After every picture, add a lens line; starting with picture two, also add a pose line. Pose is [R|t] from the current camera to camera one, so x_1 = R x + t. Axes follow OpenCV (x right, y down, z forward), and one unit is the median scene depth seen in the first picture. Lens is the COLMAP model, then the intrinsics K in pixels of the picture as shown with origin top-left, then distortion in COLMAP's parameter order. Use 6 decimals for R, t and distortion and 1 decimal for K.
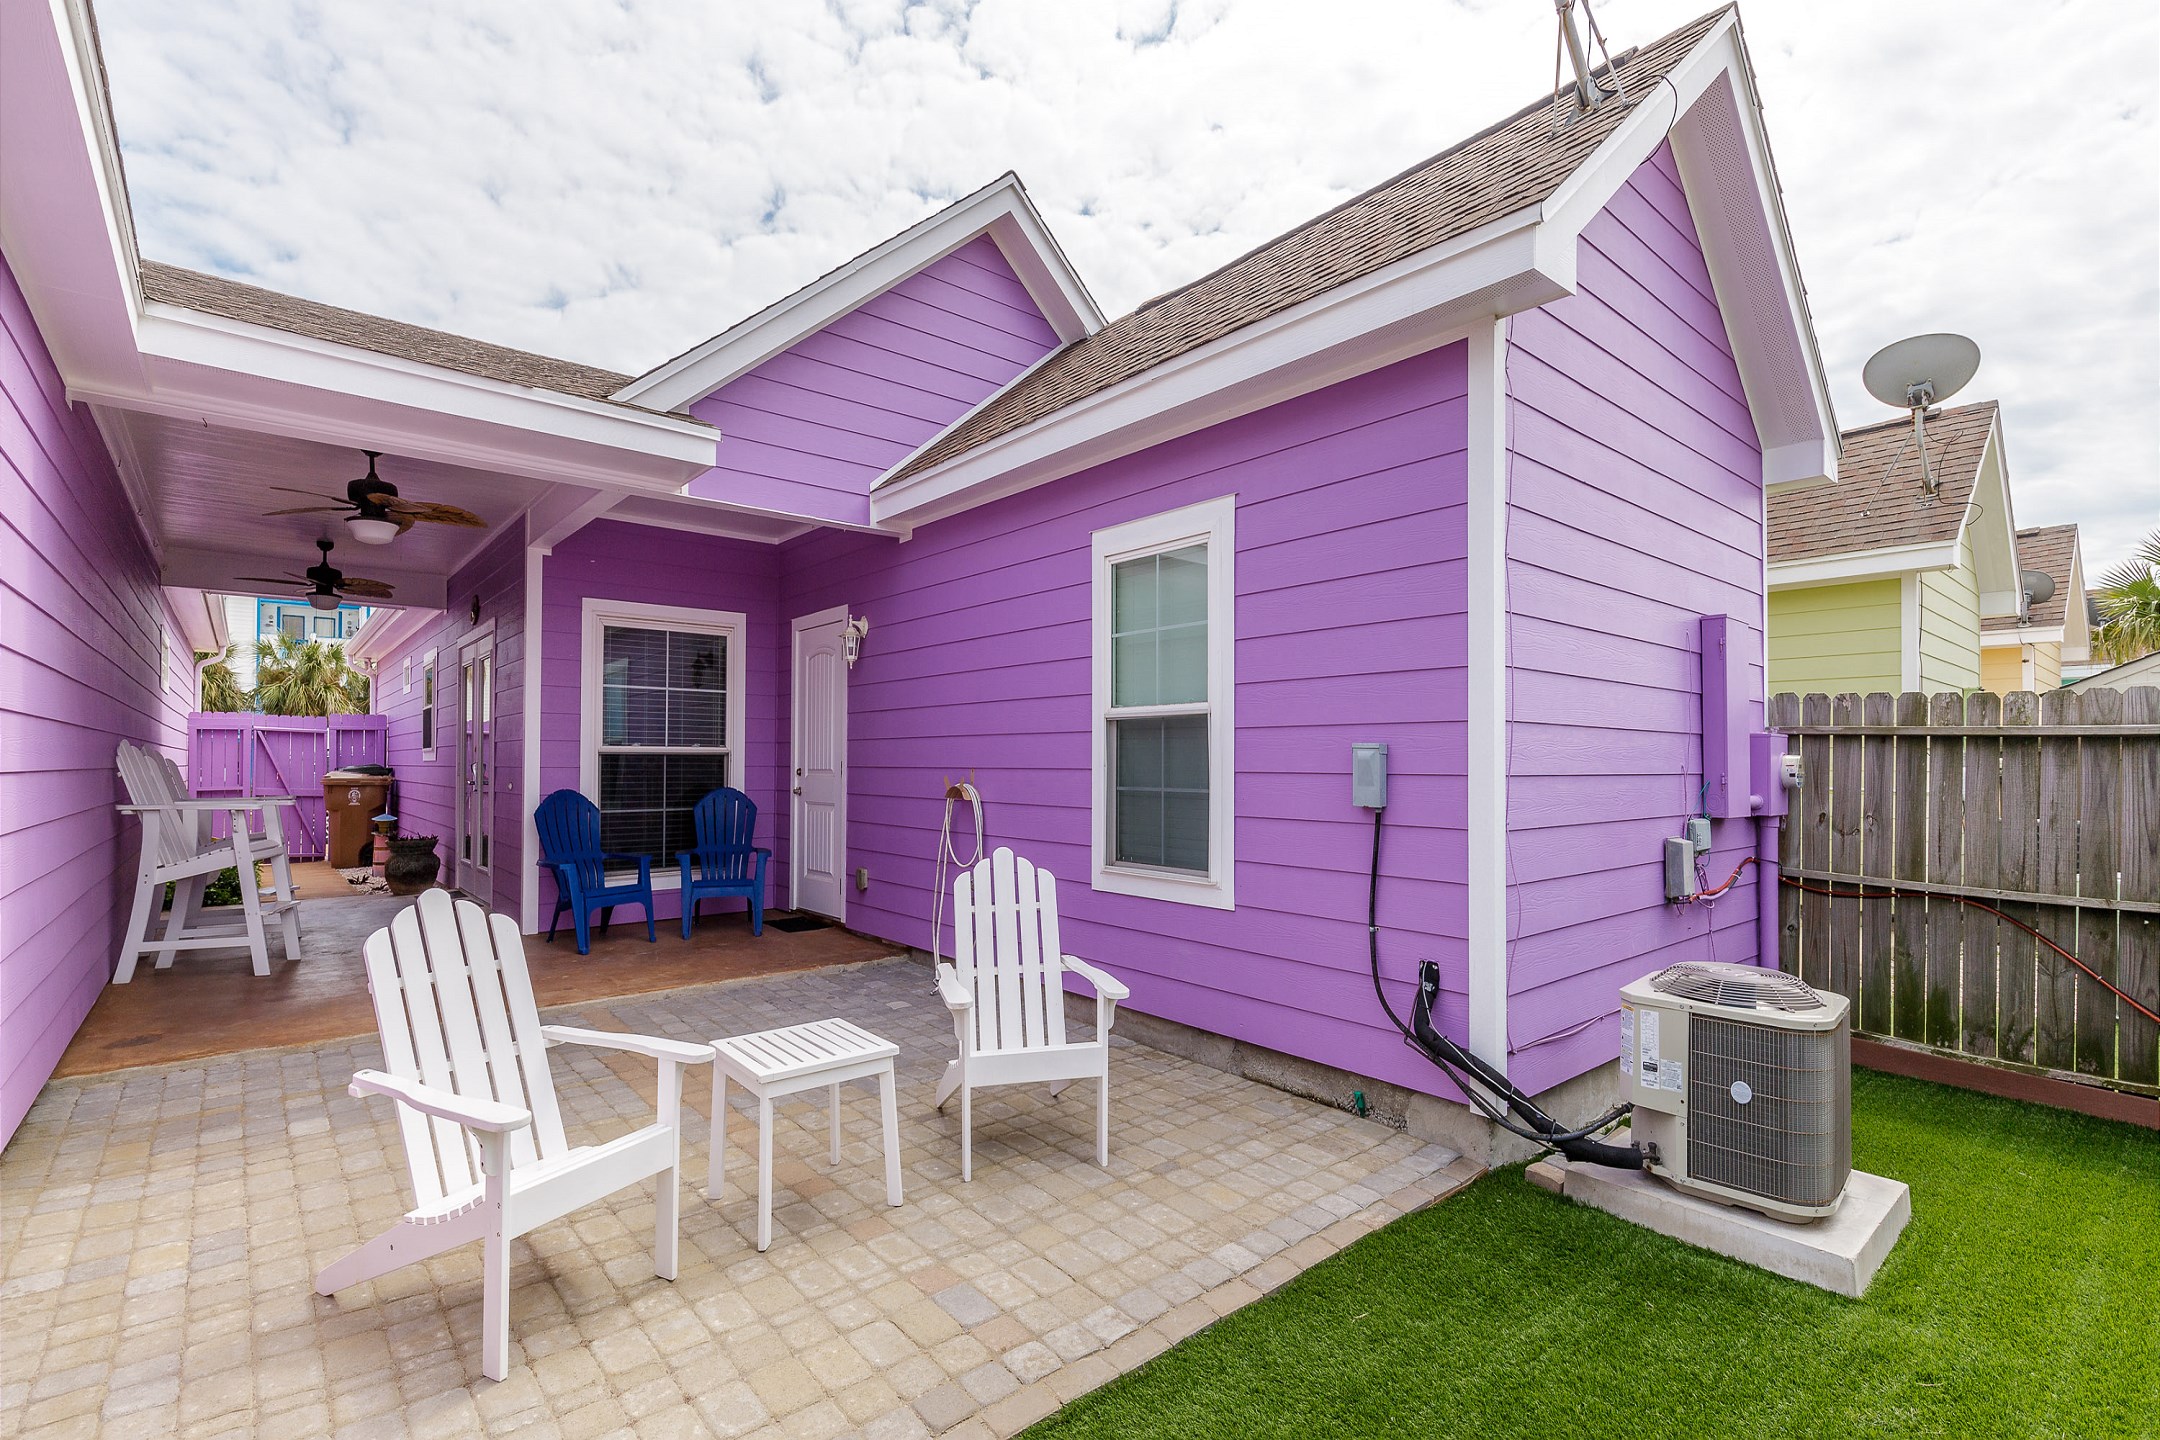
lens RADIAL K [[984.4, 0, 1081.9], [0, 984.4, 727.8], [0, 0, 1]] dist [-0.000800, -0.000139]
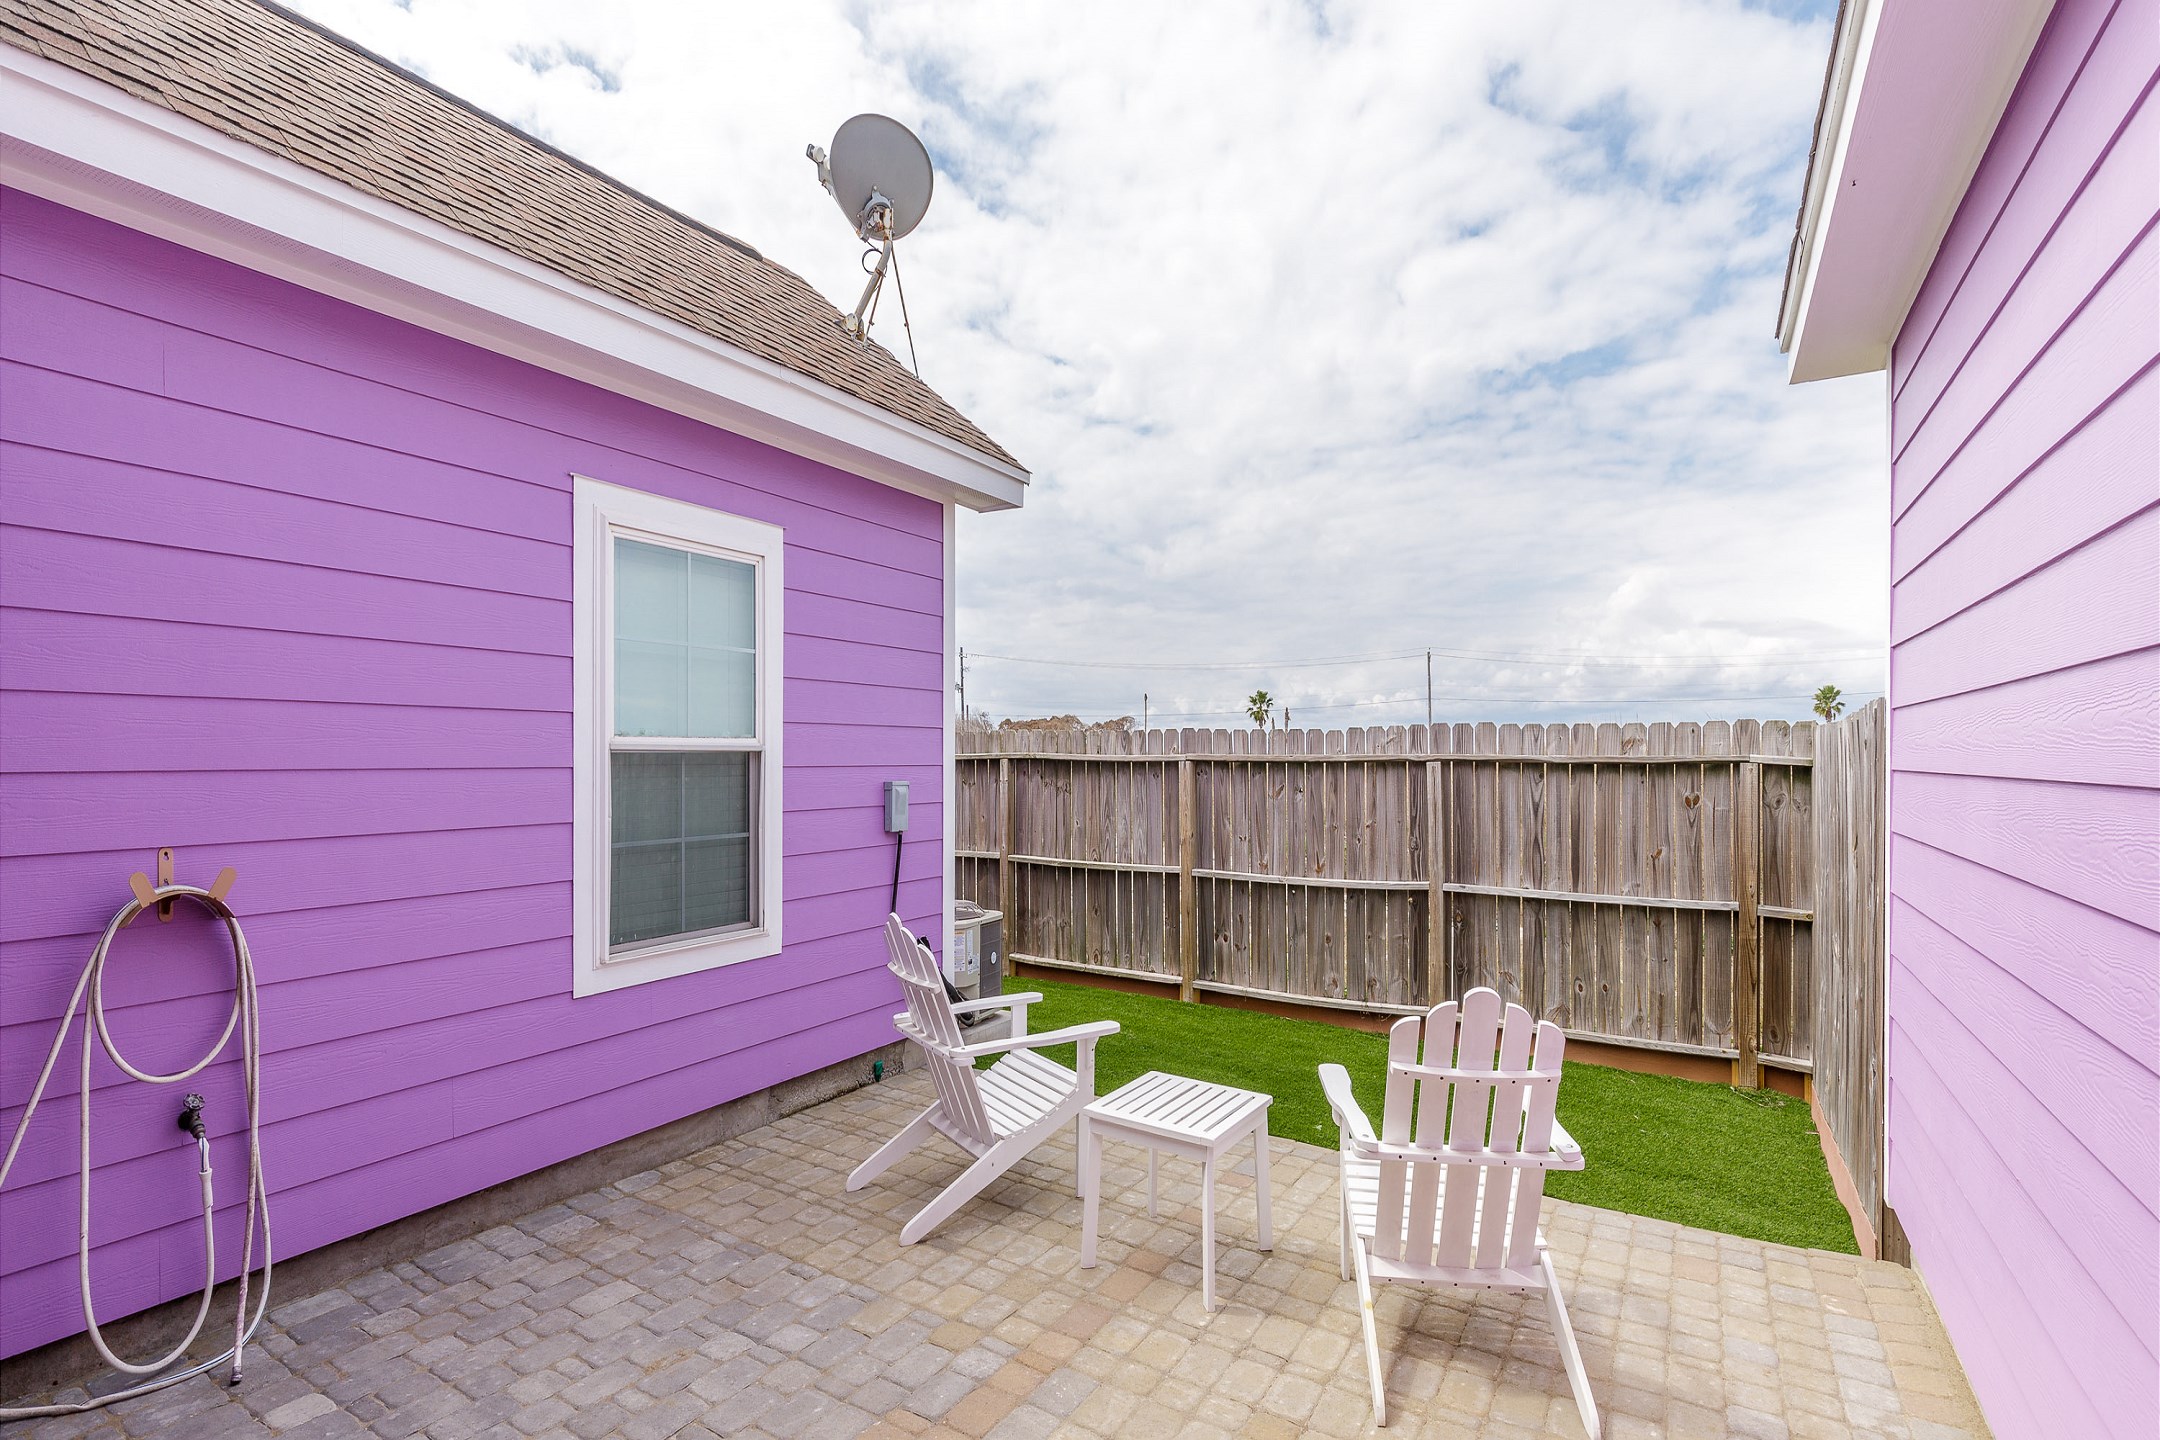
lens RADIAL K [[984.4, 0, 1081.9], [0, 984.4, 727.8], [0, 0, 1]] dist [-0.000800, -0.000139]
pose [[-0.310904, 0.025666, 0.950095, -0.860832], [-0.030592, 0.998847, -0.036994, -0.010850], [-0.949949, -0.040567, -0.309761, 1.009478]]
